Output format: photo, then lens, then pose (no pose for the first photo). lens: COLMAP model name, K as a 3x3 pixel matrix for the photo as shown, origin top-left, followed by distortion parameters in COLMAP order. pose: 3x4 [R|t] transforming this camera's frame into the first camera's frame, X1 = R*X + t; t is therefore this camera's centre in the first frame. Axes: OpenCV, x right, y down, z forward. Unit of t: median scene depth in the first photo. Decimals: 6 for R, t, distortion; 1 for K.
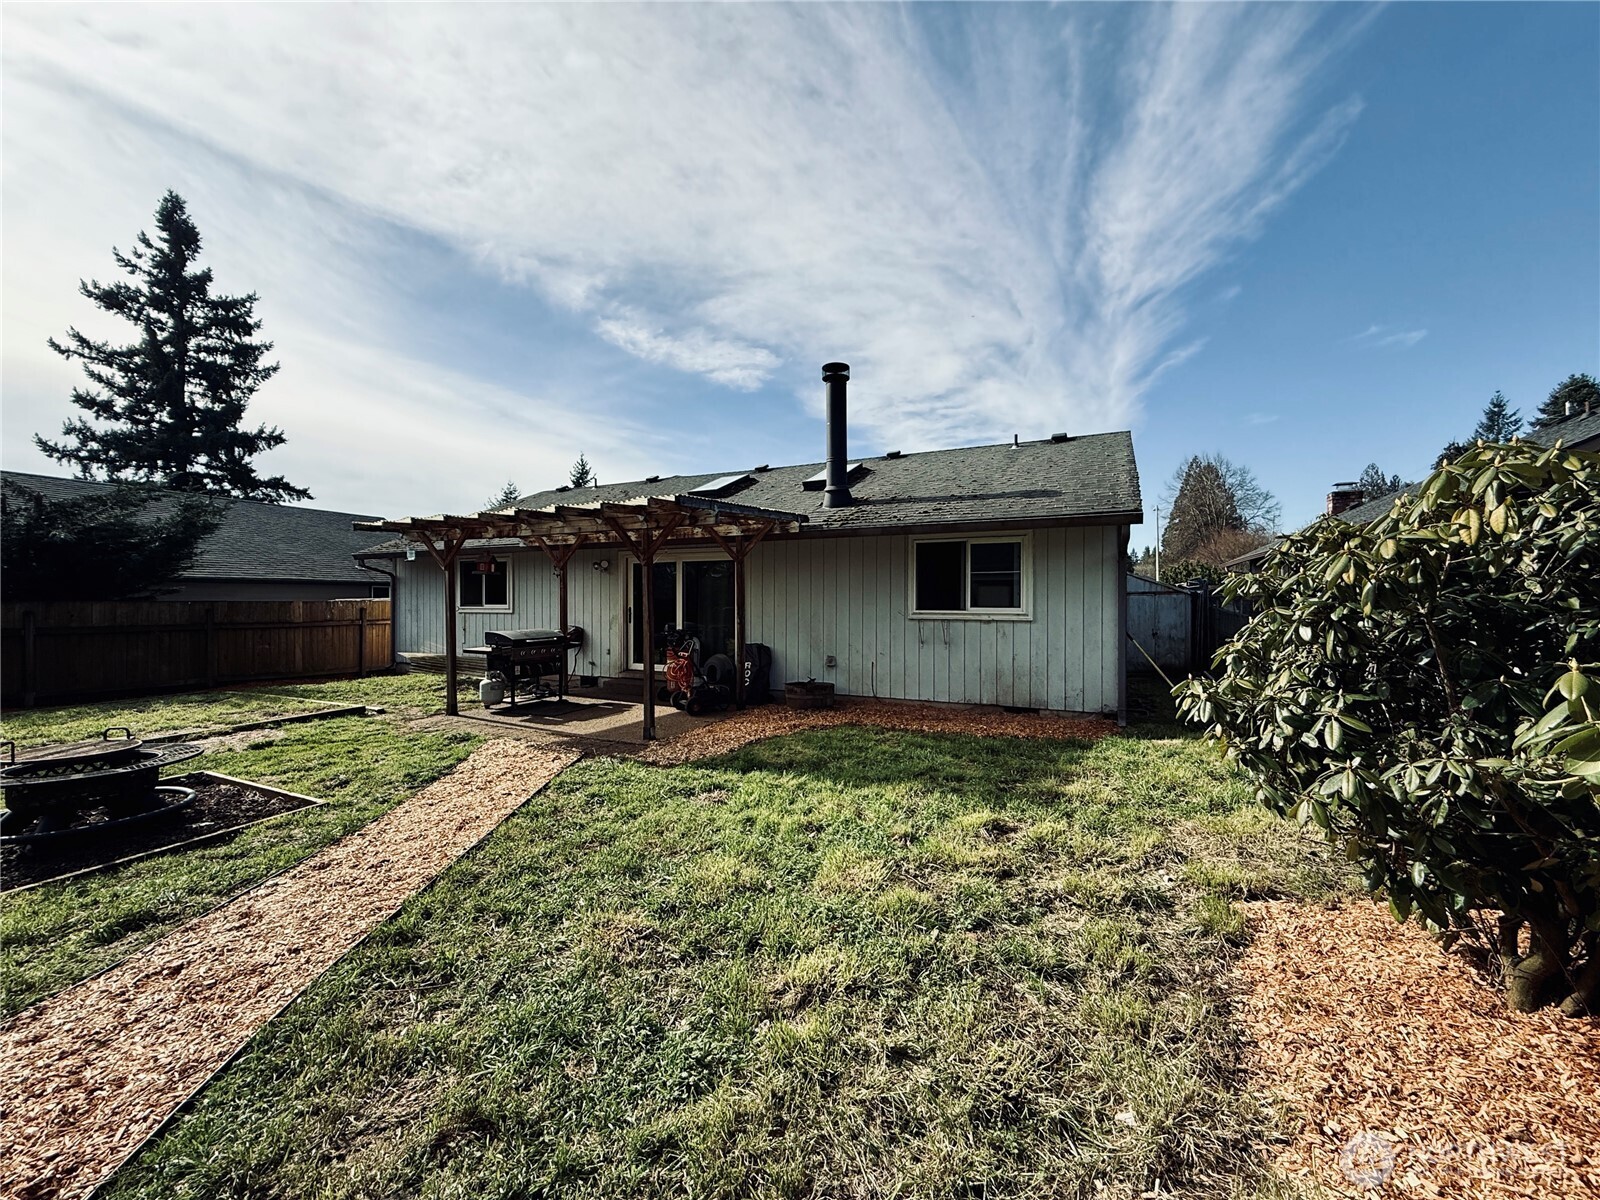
lens RADIAL K [[639.1, 0, 797.9], [0, 639.1, 590.8], [0, 0, 1]] dist [-0.000150, 0.000705]
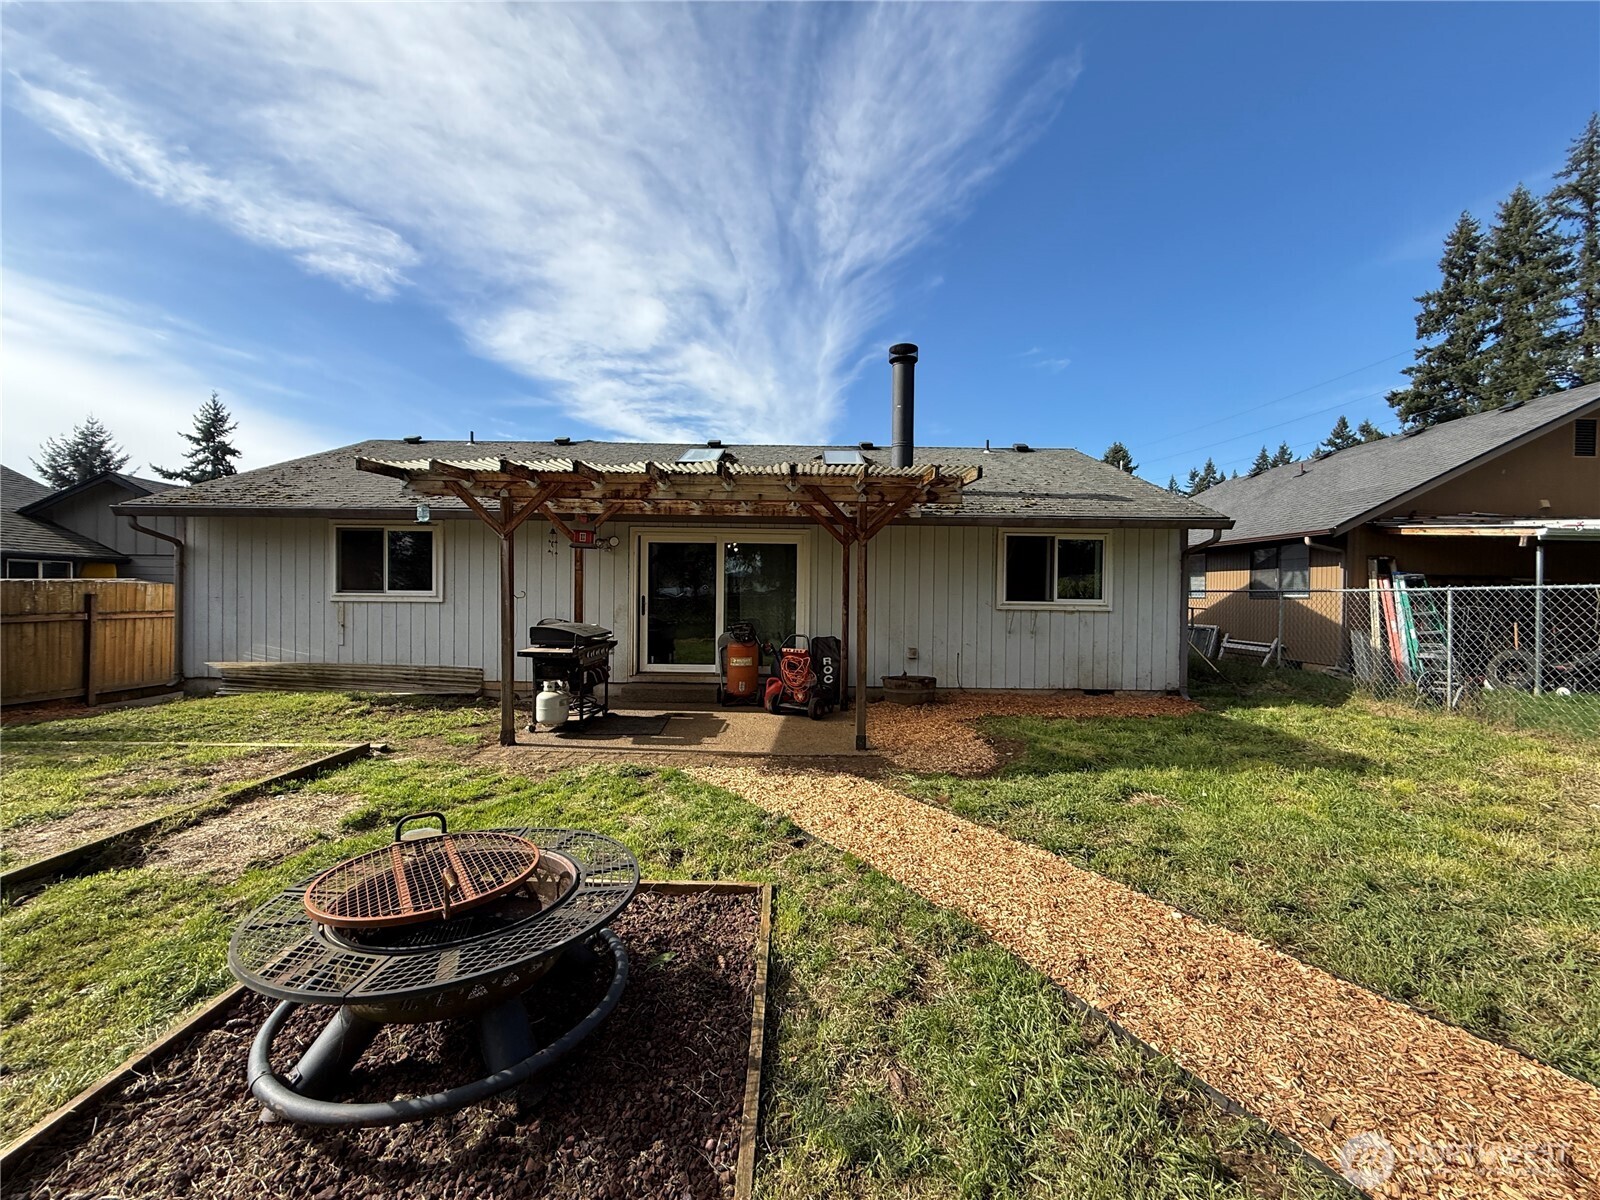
lens RADIAL K [[639.1, 0, 794.1], [0, 639.1, 603.0], [0, 0, 1]] dist [-0.000150, 0.000705]
pose [[0.895665, 0.005214, 0.444699, -0.571034], [-0.018009, 0.999536, 0.024551, 0.013913], [-0.444365, -0.029997, 0.895344, 0.231823]]
